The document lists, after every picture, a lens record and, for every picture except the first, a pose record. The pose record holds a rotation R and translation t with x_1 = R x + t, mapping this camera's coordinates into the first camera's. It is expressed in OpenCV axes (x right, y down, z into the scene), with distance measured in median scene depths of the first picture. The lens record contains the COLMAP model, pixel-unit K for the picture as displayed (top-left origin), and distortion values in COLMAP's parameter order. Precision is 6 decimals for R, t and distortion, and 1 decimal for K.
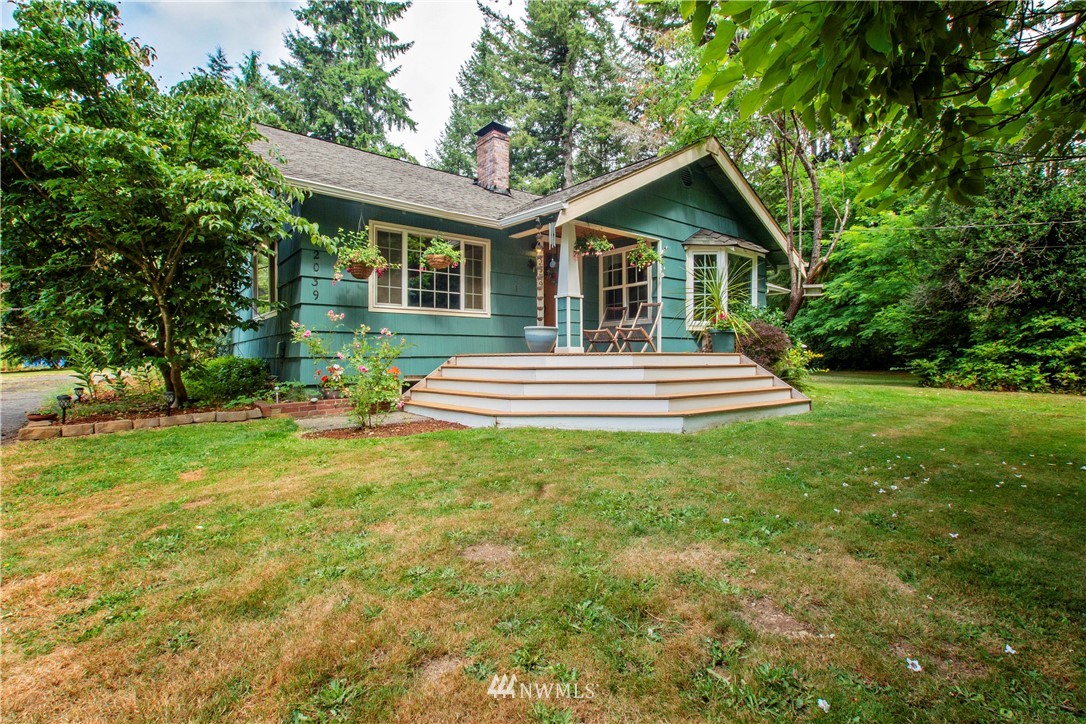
lens RADIAL K [[519.1, 0, 548.9], [0, 519.1, 356.1], [0, 0, 1]] dist [0.000979, 0.001141]
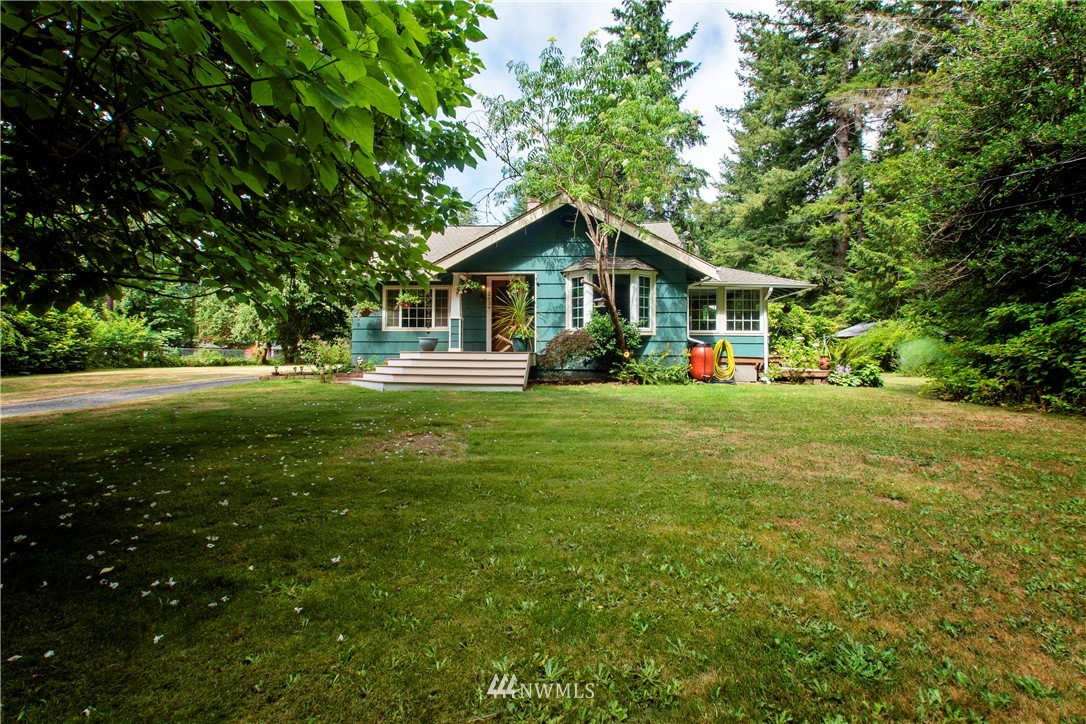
lens RADIAL K [[516.4, 0, 543.0], [0, 516.4, 362.0], [0, 0, 1]] dist [0.025927, 0.000353]
pose [[0.710747, 0.014159, -0.703305, 1.158639], [-0.008540, 0.999897, 0.011500, 0.004692], [0.703396, -0.002167, 0.710795, 0.004994]]
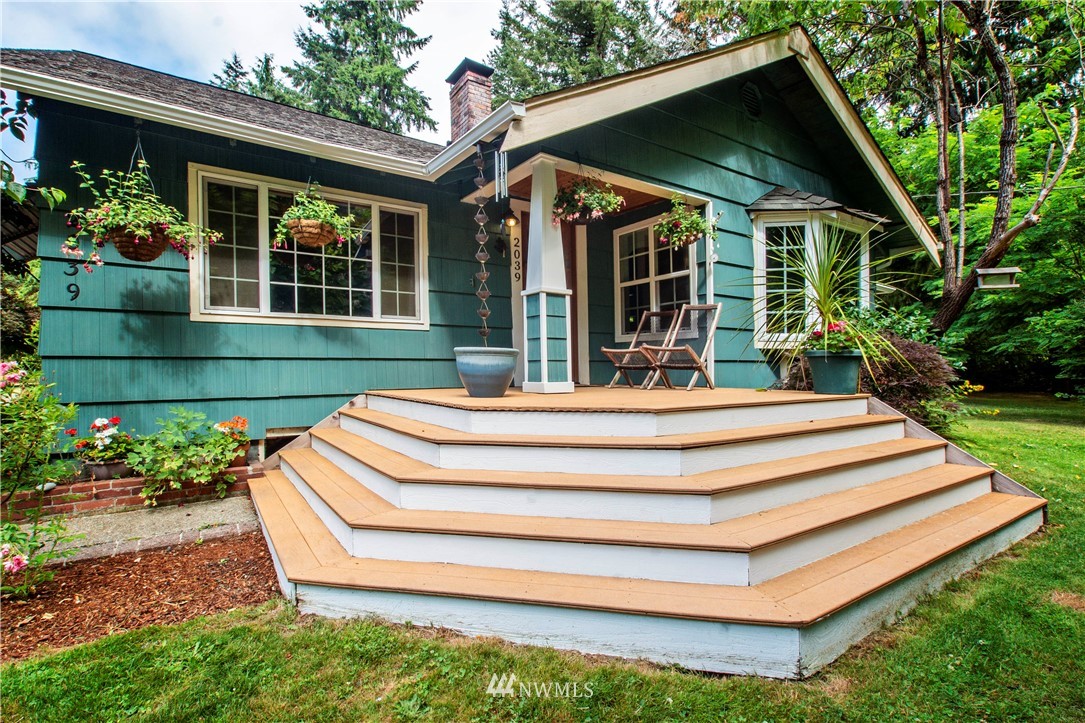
lens RADIAL K [[507.8, 0, 532.5], [0, 507.8, 344.2], [0, 0, 1]] dist [-0.013933, 0.000333]
pose [[0.993280, -0.000803, -0.115731, 0.071941], [-0.003936, 0.999163, -0.040718, -0.029676], [0.115666, 0.040900, 0.992446, 0.372829]]
